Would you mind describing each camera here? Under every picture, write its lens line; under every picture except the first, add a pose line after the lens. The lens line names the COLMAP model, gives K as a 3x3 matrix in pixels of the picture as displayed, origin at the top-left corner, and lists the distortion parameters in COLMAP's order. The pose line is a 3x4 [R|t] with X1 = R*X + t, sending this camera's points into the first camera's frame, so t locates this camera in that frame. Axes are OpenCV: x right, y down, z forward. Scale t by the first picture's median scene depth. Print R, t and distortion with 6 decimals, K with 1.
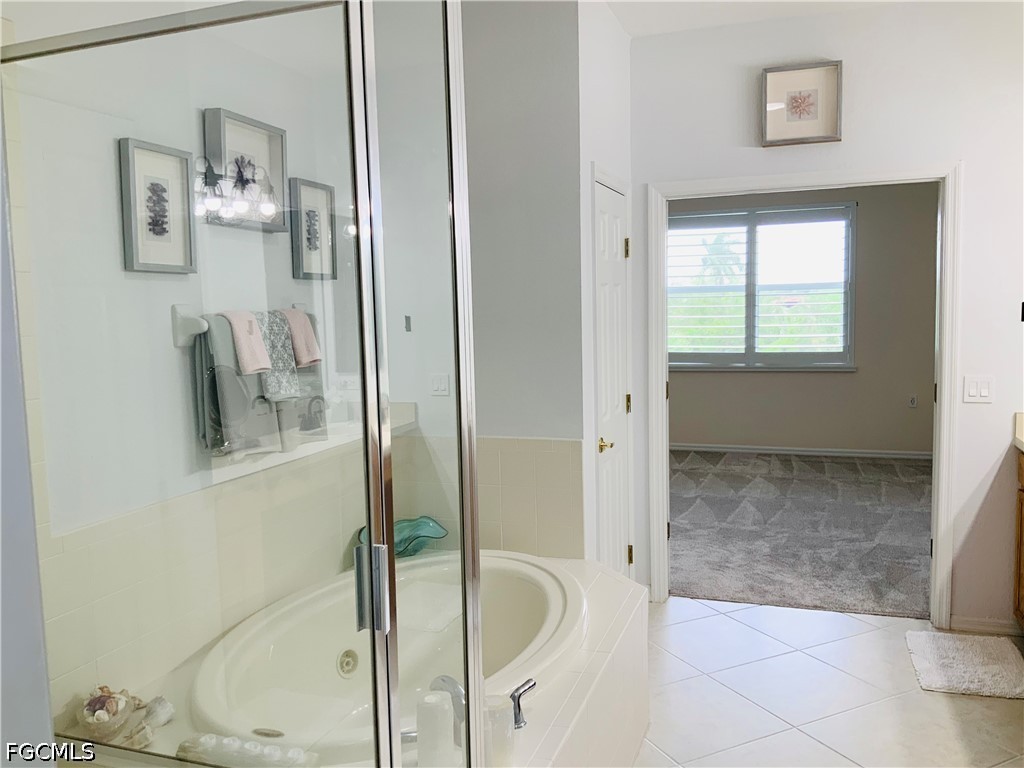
lens RADIAL K [[847.7, 0, 514.1], [0, 847.7, 382.8], [0, 0, 1]] dist [0.072655, -0.133182]
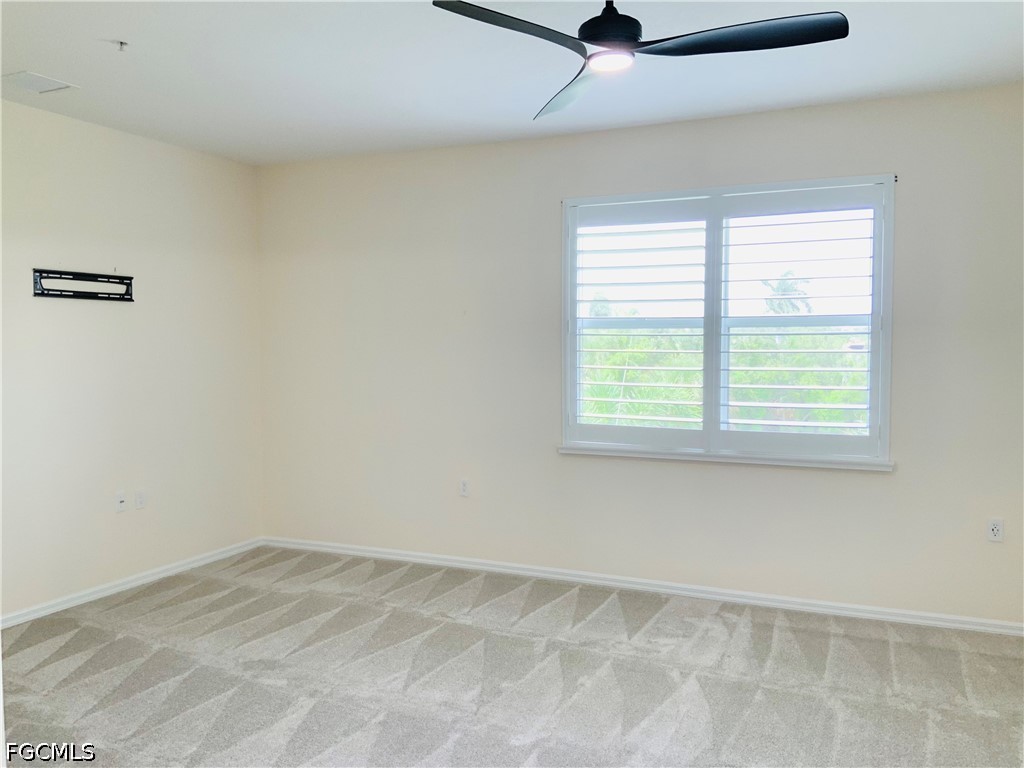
lens RADIAL K [[847.7, 0, 515.0], [0, 847.7, 376.6], [0, 0, 1]] dist [0.072655, -0.133182]
pose [[0.996328, 0.020738, -0.083073, 0.190469], [-0.024150, 0.998897, -0.040275, -0.046041], [0.082146, 0.042133, 0.995729, 0.398580]]
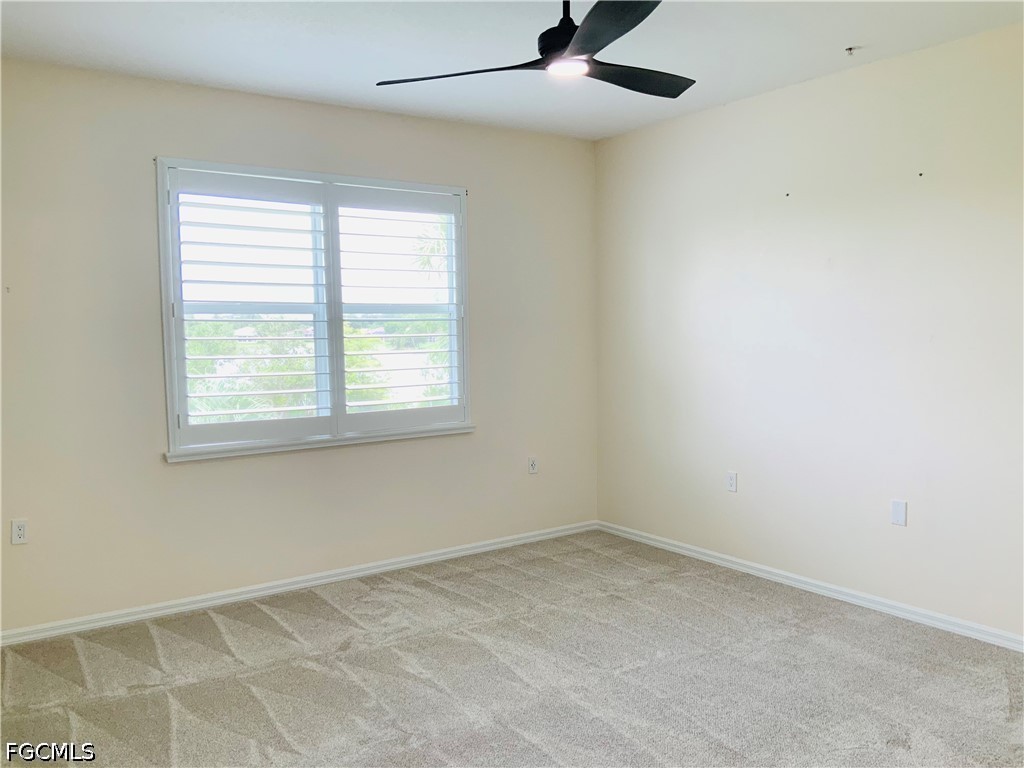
lens RADIAL K [[847.7, 0, 507.0], [0, 847.7, 381.8], [0, 0, 1]] dist [0.072655, -0.133182]
pose [[0.578794, -0.041370, 0.814423, -0.144273], [0.068664, 0.997638, 0.001879, -0.052176], [-0.812578, 0.054834, 0.580268, 0.555642]]
